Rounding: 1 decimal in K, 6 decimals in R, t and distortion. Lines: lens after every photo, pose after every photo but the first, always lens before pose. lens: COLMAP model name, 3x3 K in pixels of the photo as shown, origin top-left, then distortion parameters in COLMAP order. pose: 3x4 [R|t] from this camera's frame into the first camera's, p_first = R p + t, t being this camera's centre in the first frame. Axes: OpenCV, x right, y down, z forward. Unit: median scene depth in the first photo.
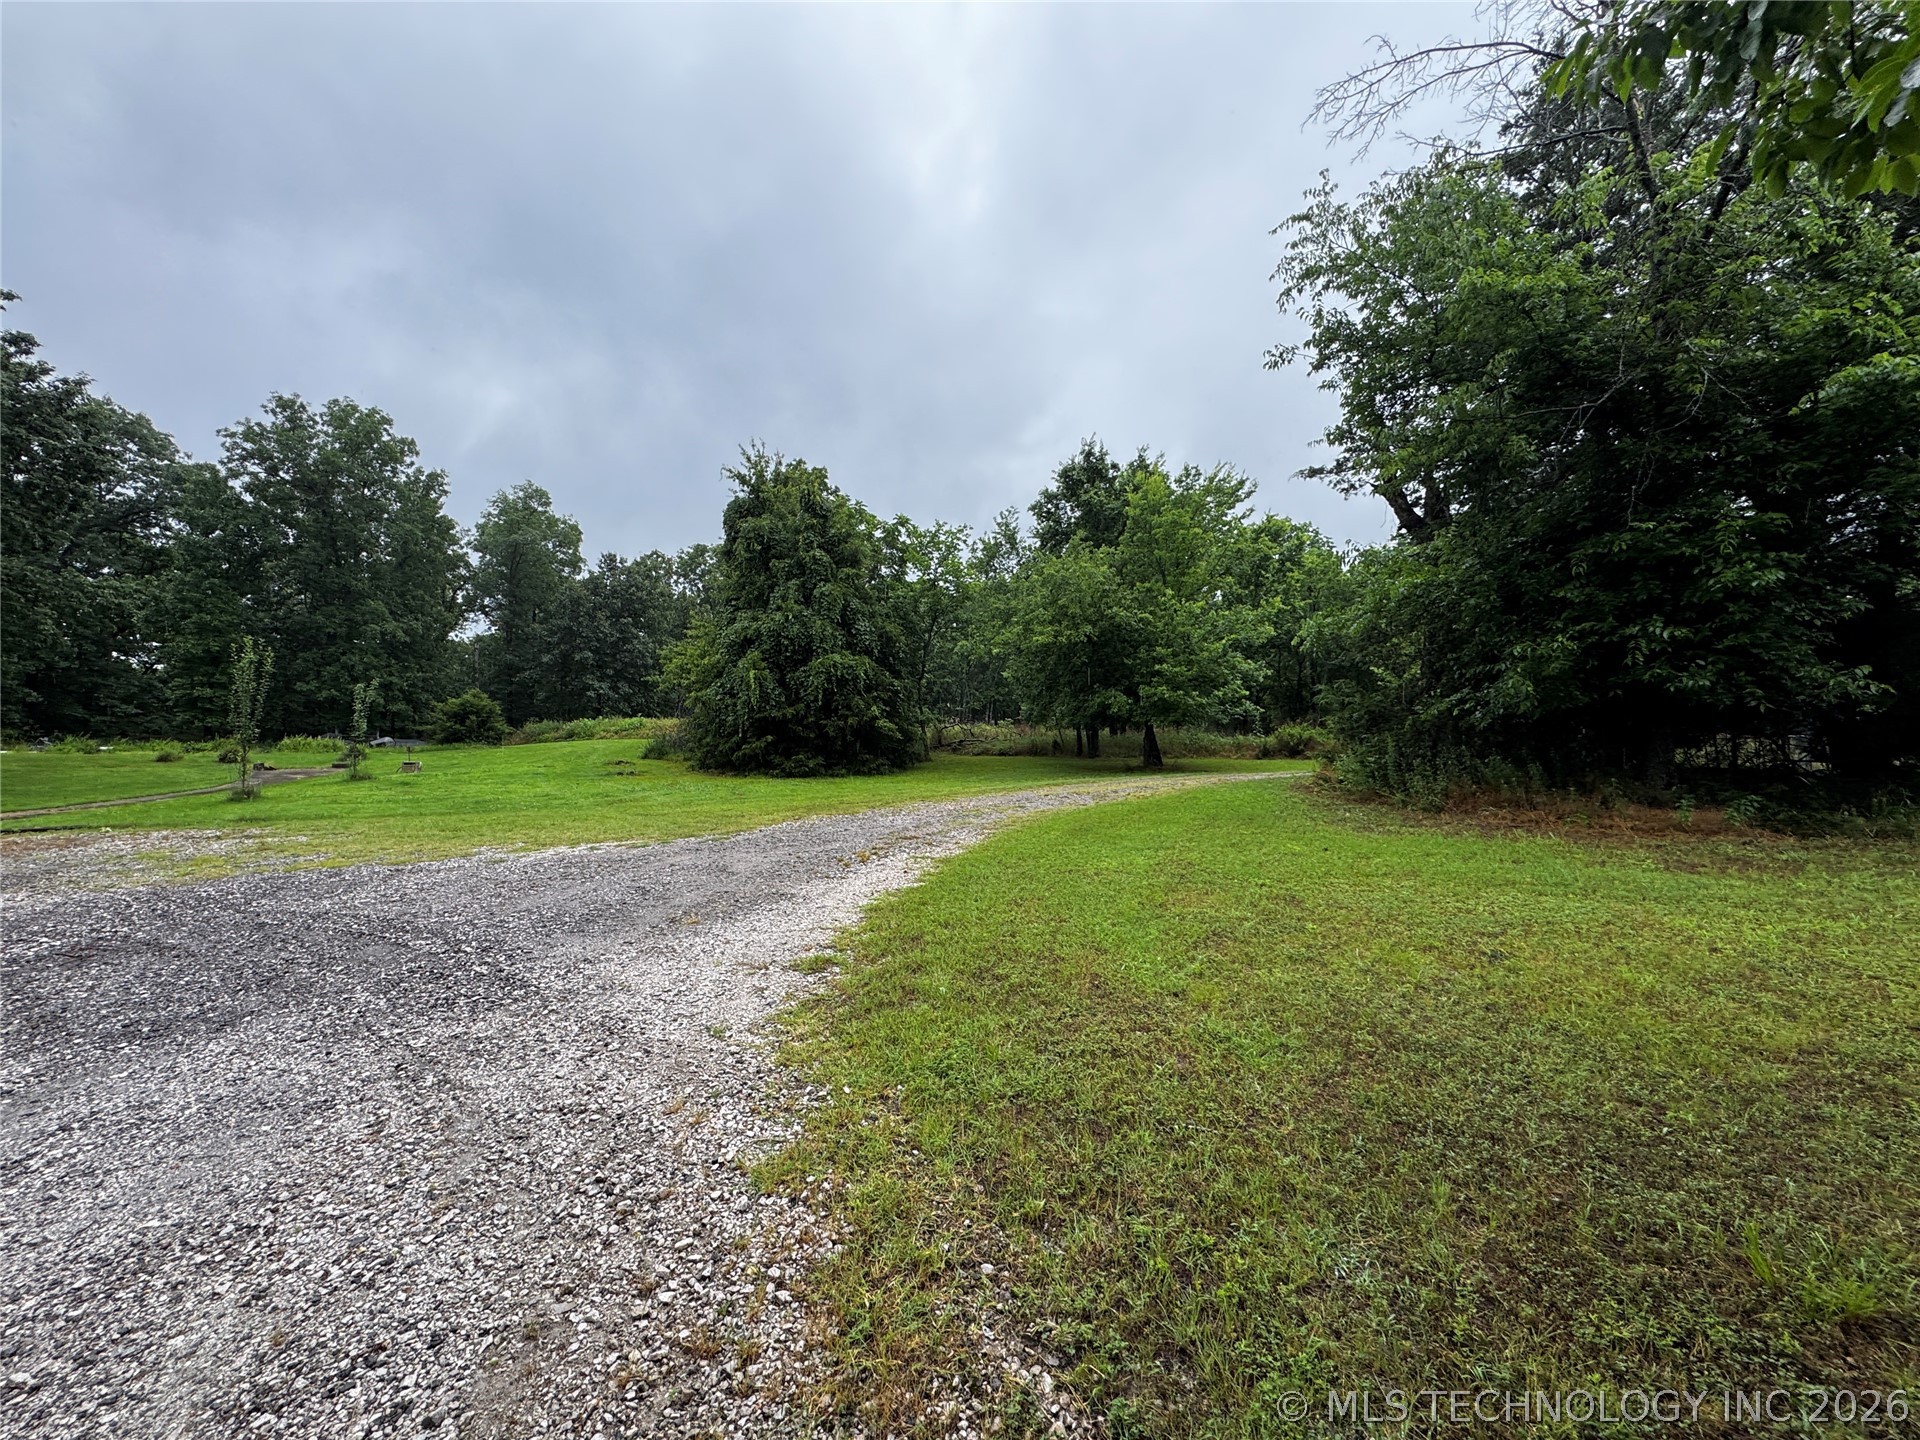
lens RADIAL K [[763.5, 0, 958.8], [0, 763.5, 719.7], [0, 0, 1]] dist [-0.002226, -0.000081]
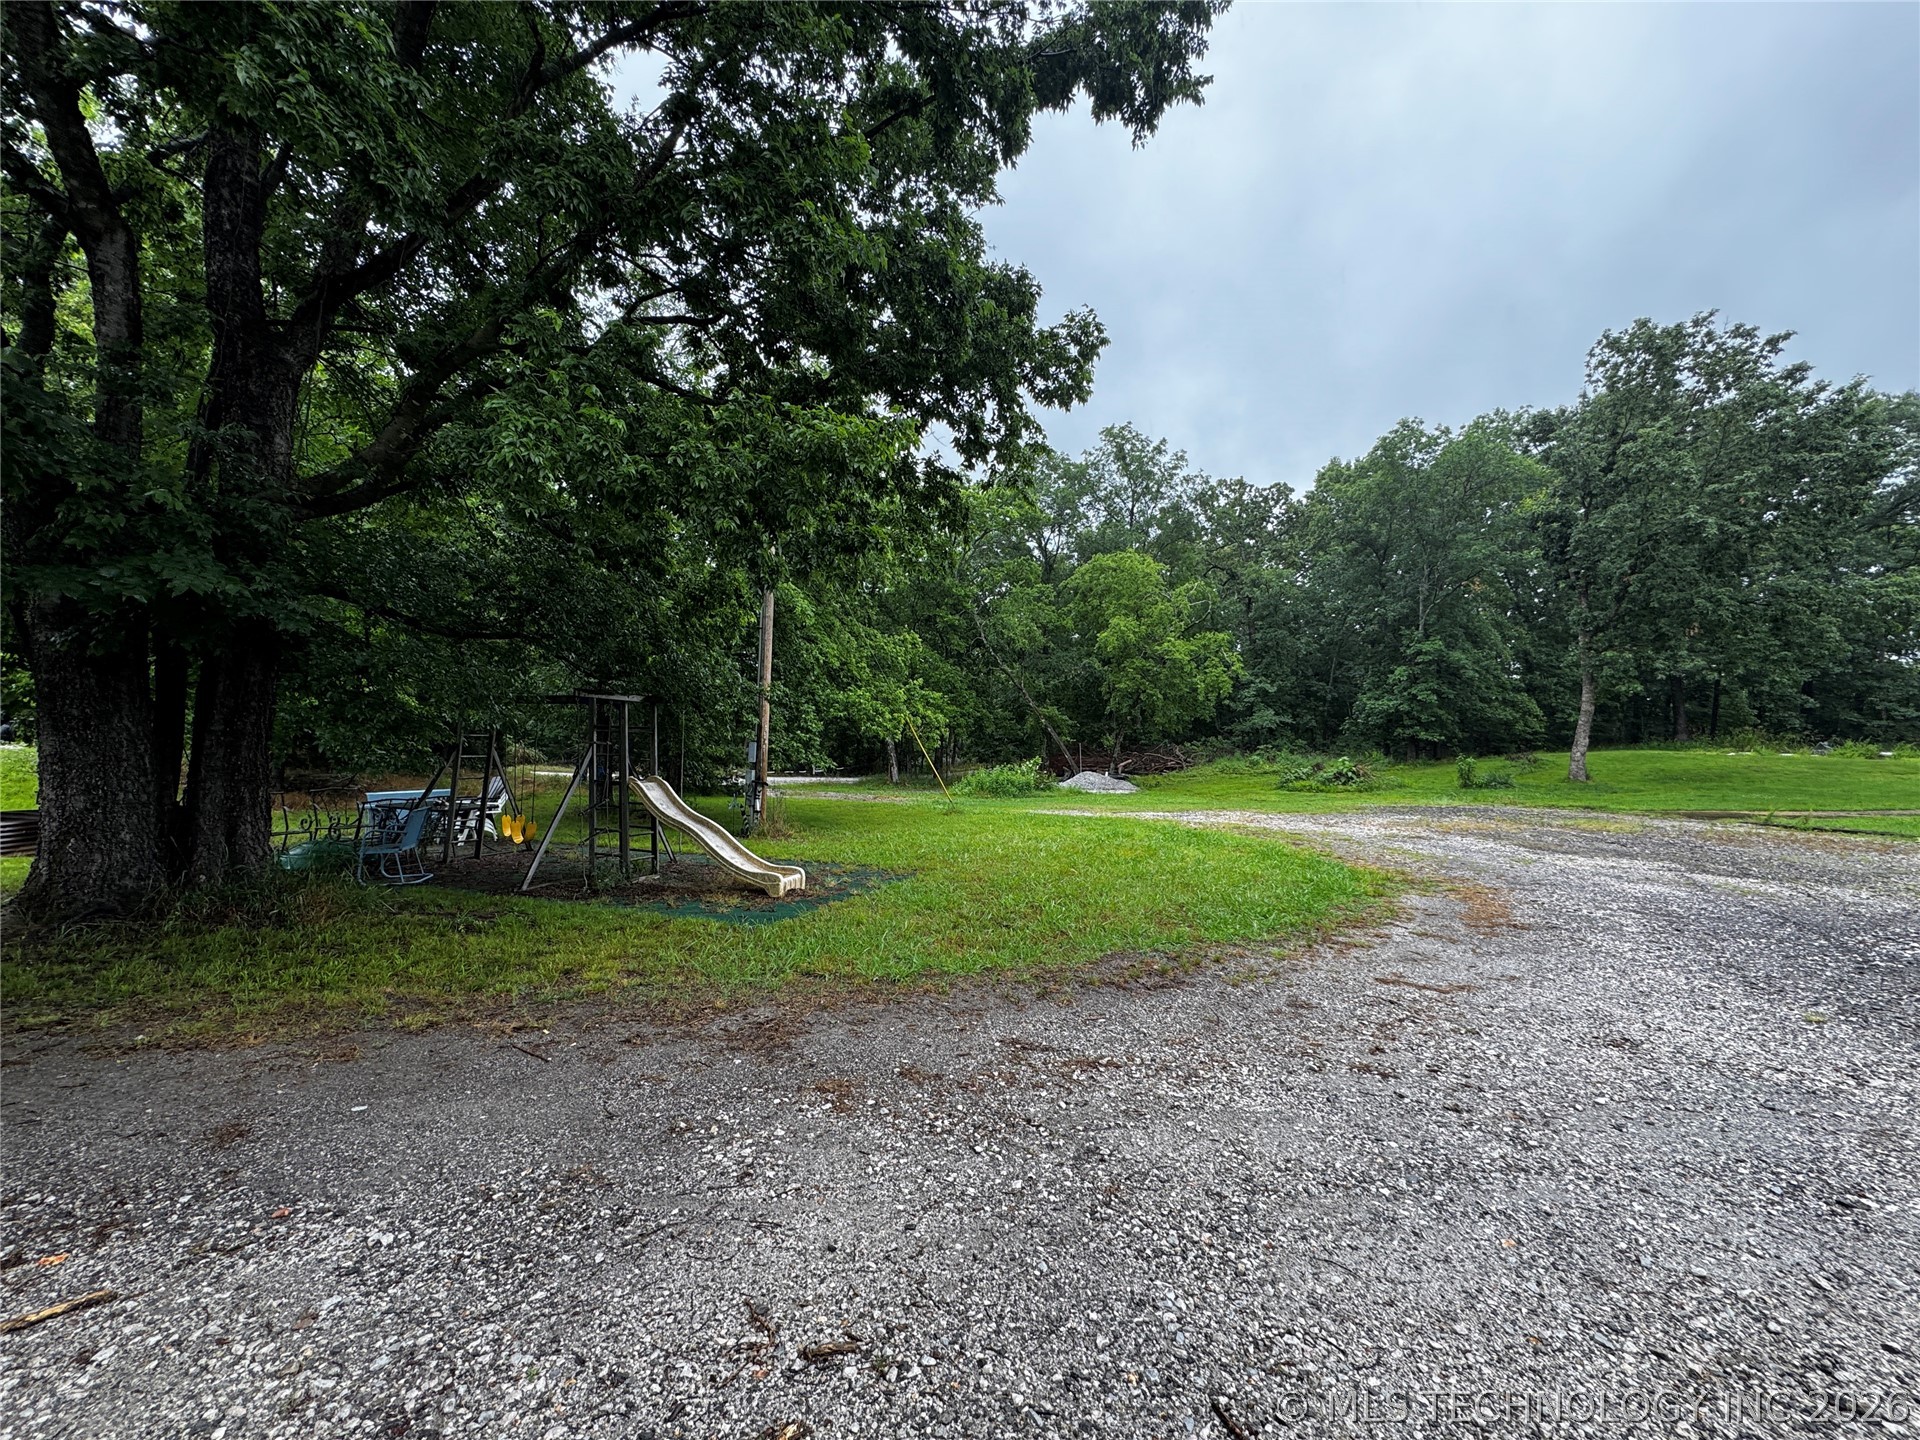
lens RADIAL K [[763.5, 0, 957.2], [0, 763.5, 717.9], [0, 0, 1]] dist [-0.002226, -0.000081]
pose [[-0.146370, -0.019316, -0.989041, -0.016688], [0.010957, 0.999716, -0.021147, -0.000781], [0.989169, -0.013932, -0.146117, -0.052953]]
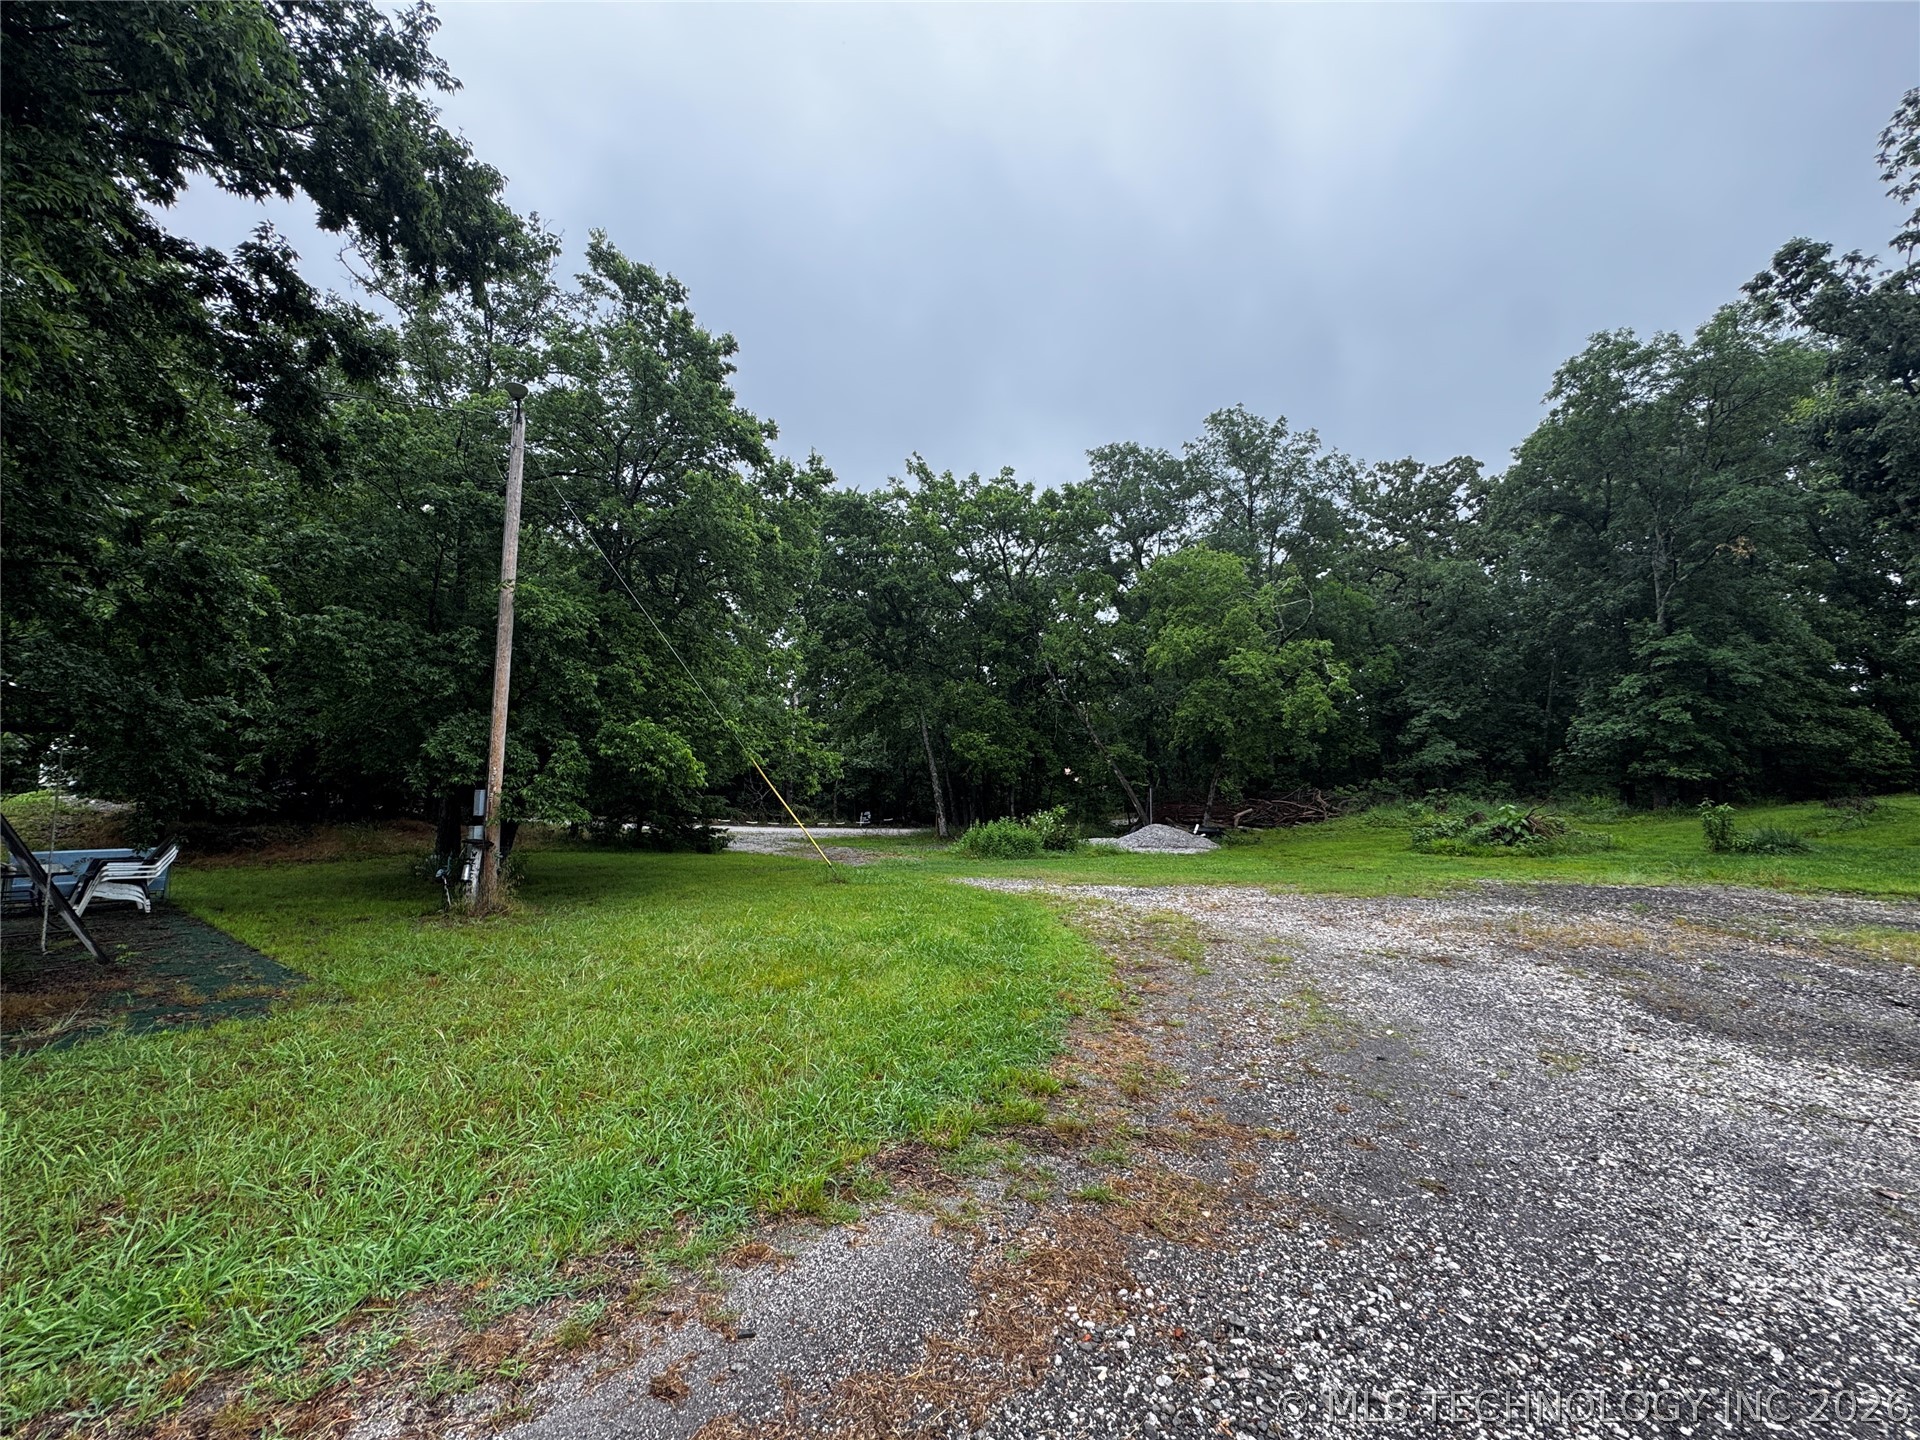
lens RADIAL K [[763.5, 0, 959.3], [0, 763.5, 714.2], [0, 0, 1]] dist [-0.002226, -0.000081]
pose [[-0.405609, -0.076098, -0.910873, -0.796701], [0.022461, 0.995398, -0.093161, 0.025229], [0.913771, -0.058246, -0.402033, 0.565683]]
